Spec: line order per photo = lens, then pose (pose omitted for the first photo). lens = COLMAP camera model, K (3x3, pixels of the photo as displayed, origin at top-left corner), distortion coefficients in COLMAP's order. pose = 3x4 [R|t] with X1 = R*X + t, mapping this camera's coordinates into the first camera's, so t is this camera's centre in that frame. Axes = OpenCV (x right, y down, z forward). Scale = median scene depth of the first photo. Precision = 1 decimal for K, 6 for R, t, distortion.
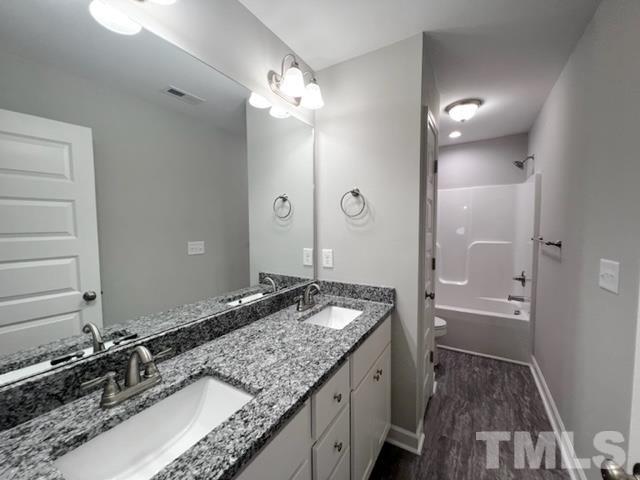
lens RADIAL K [[268.6, 0, 314.1], [0, 268.6, 241.3], [0, 0, 1]] dist [-0.001040, 0.000069]
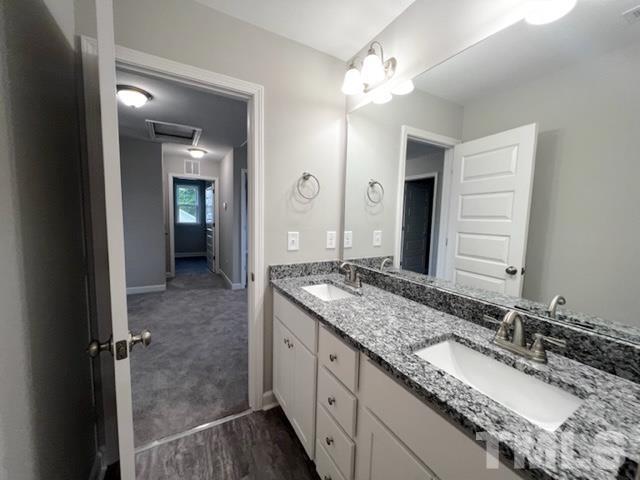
lens RADIAL K [[256.2, 0, 319.0], [0, 256.2, 240.7], [0, 0, 1]] dist [0.000342, -0.000117]
pose [[-0.493728, 0.089097, -0.865040, 0.827330], [-0.058351, 0.989101, 0.135180, -0.045224], [0.867657, 0.117218, -0.483148, 1.142230]]
